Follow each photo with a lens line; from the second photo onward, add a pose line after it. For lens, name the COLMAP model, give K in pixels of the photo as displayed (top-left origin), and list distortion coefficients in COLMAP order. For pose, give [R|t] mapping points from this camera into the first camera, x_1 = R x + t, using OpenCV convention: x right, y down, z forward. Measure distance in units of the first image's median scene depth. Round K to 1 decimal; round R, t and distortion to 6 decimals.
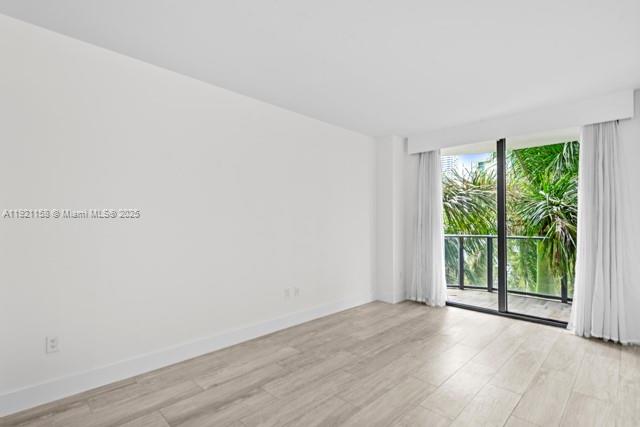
lens RADIAL K [[301.2, 0, 320.0], [0, 301.2, 213.5], [0, 0, 1]] dist [0.000339, -0.000186]
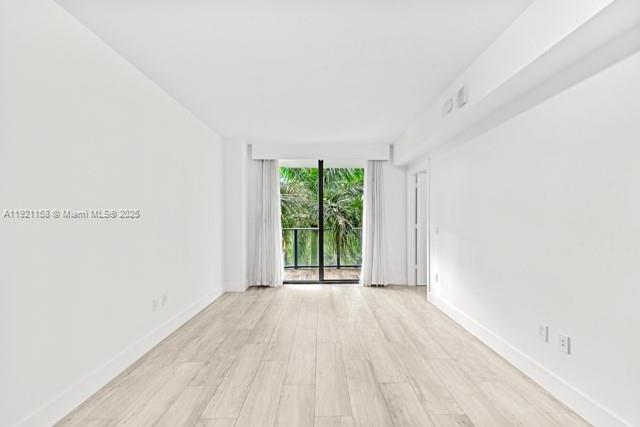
lens RADIAL K [[253.9, 0, 325.1], [0, 253.9, 217.1], [0, 0, 1]] dist [0.000687, -0.000052]
pose [[0.701121, -0.000219, 0.713043, -0.269247], [-0.017320, 0.999700, 0.017338, 0.002407], [-0.712832, -0.024506, 0.700906, 0.164729]]
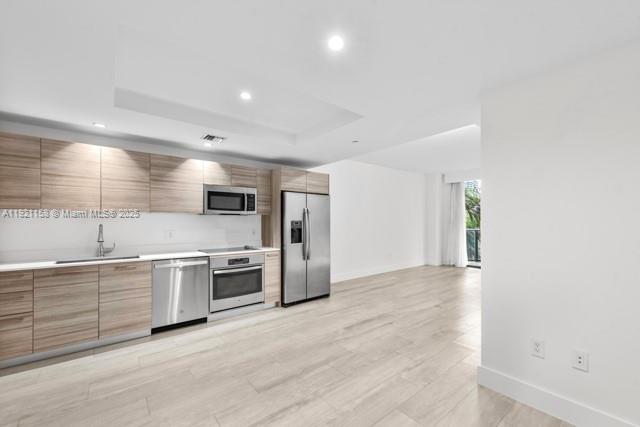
lens RADIAL K [[259.9, 0, 322.3], [0, 259.9, 219.6], [0, 0, 1]] dist [0.002054, 0.000045]
pose [[0.993336, -0.003726, -0.115197, -0.338100], [0.006537, 0.999690, 0.024028, -0.034497], [0.115072, -0.024621, 0.993052, -0.830634]]
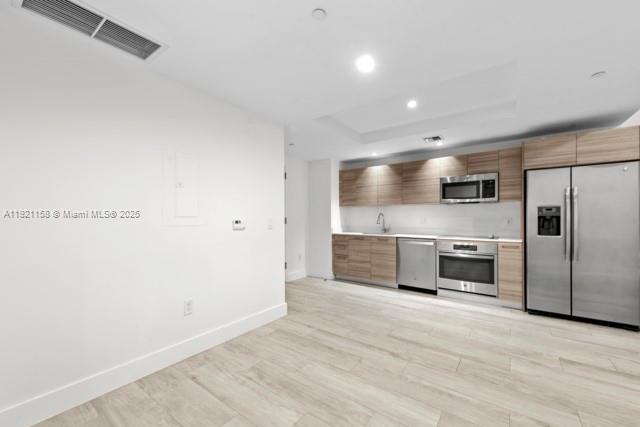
lens RADIAL K [[253.9, 0, 325.1], [0, 253.9, 217.1], [0, 0, 1]] dist [0.000687, -0.000052]
pose [[0.151298, -0.006675, -0.988466, 0.108381], [0.037086, 0.999311, -0.001072, 0.004847], [0.987792, -0.036496, 0.151441, -0.590994]]
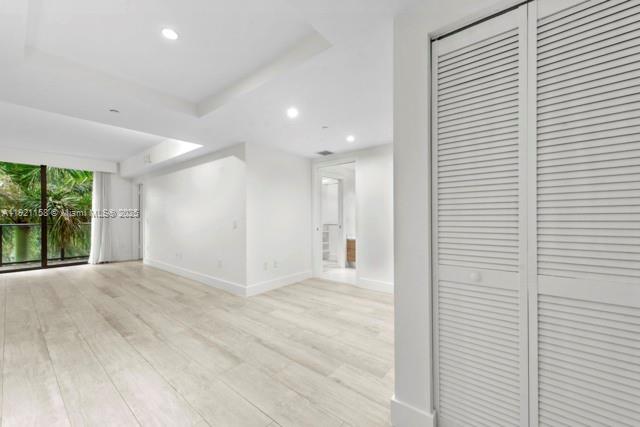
lens RADIAL K [[253.9, 0, 325.1], [0, 253.9, 217.1], [0, 0, 1]] dist [0.000687, -0.000052]
pose [[-0.104477, -0.004206, 0.994518, -1.080729], [-0.027327, 0.999626, 0.001357, 0.003517], [-0.994152, -0.027035, -0.104553, -0.453157]]
